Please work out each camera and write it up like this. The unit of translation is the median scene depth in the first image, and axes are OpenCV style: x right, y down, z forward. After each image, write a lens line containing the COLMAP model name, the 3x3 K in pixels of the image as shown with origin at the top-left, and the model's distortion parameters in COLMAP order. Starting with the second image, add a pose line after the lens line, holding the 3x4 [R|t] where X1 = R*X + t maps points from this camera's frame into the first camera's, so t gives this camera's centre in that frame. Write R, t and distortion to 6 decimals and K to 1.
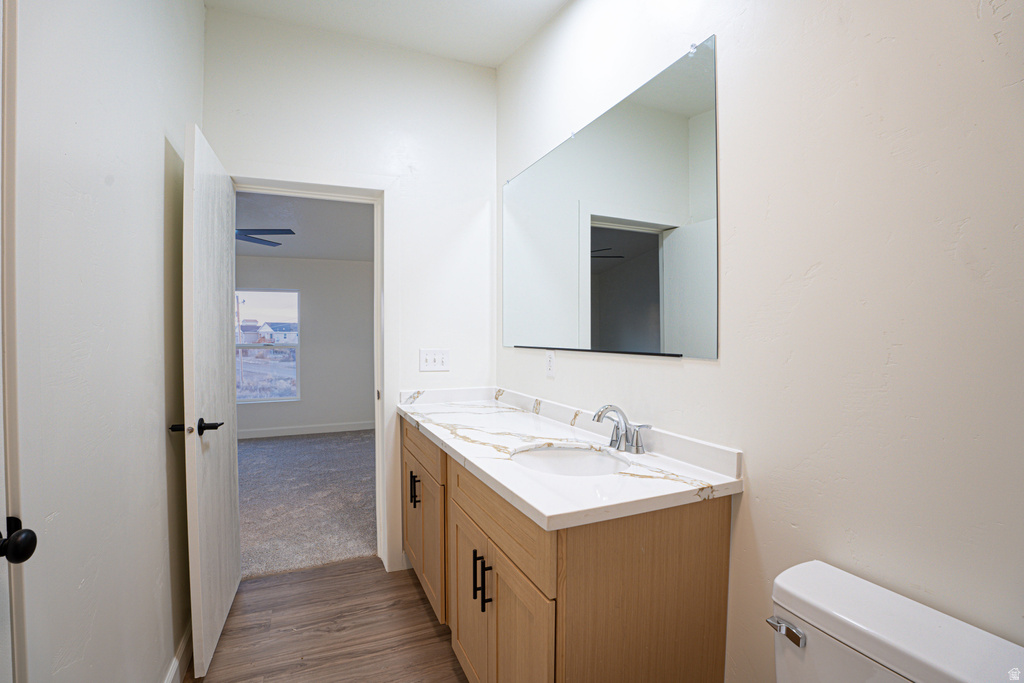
lens RADIAL K [[472.0, 0, 508.1], [0, 472.0, 341.8], [0, 0, 1]] dist [-0.076200, 0.021821]
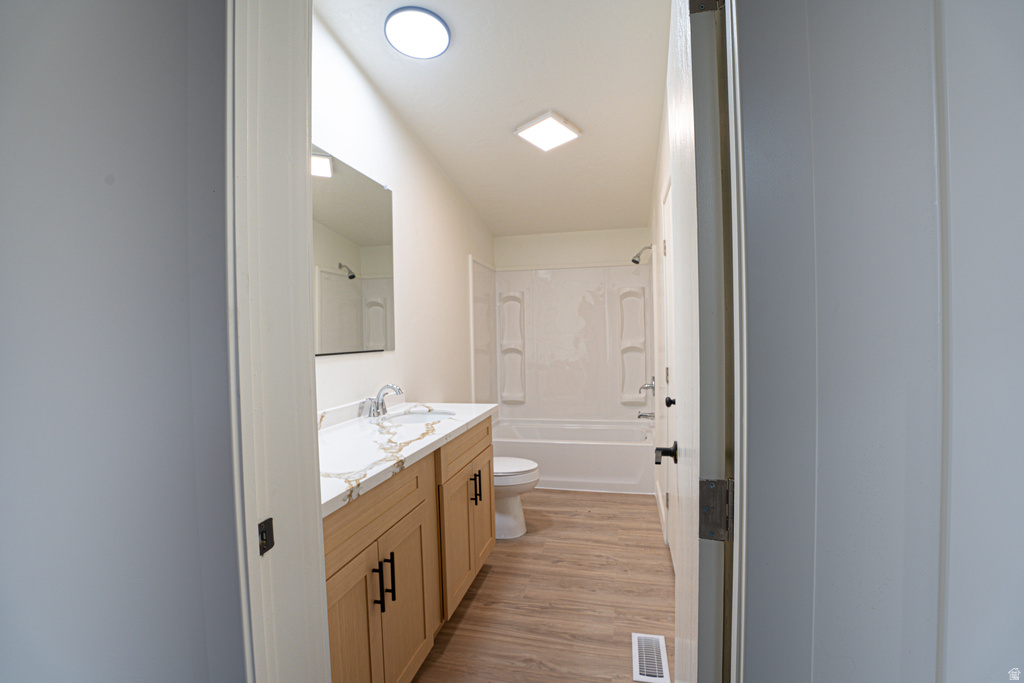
lens RADIAL K [[472.0, 0, 508.1], [0, 472.0, 341.8], [0, 0, 1]] dist [-0.076200, 0.021821]
pose [[-0.787129, 0.008930, 0.616724, -0.869208], [0.028452, 0.999356, 0.021843, -0.023046], [-0.616132, 0.034740, -0.786876, 1.657168]]
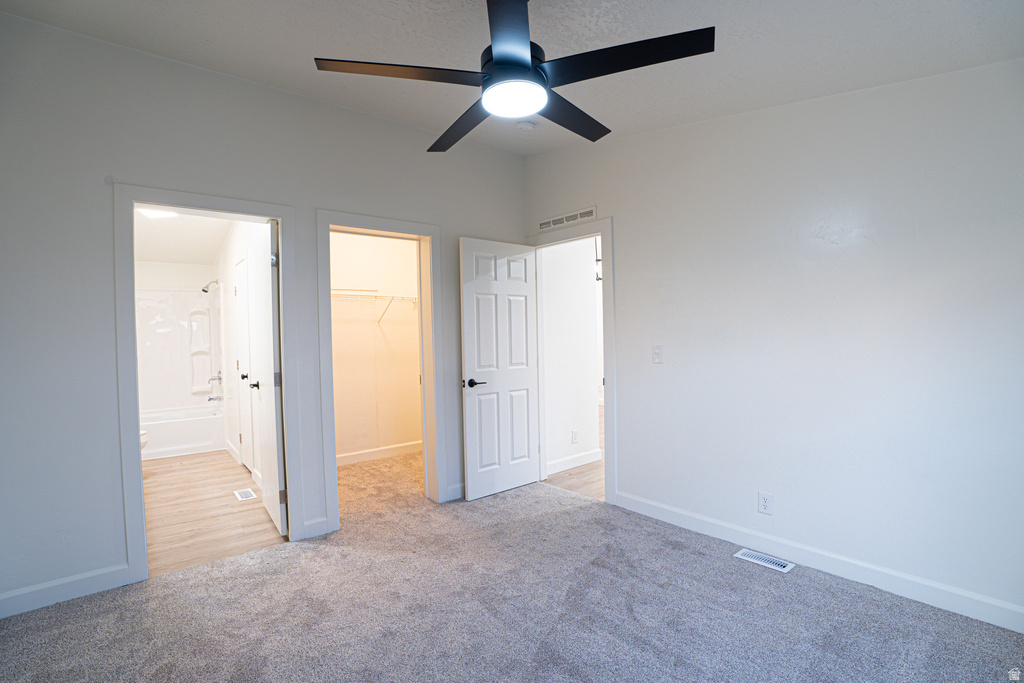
lens RADIAL K [[472.0, 0, 508.1], [0, 472.0, 341.8], [0, 0, 1]] dist [-0.076200, 0.021821]
pose [[-0.964357, 0.025508, -0.263372, -1.127761], [0.018592, 0.999415, 0.028720, -0.045554], [0.263950, 0.022800, -0.964267, 3.058957]]
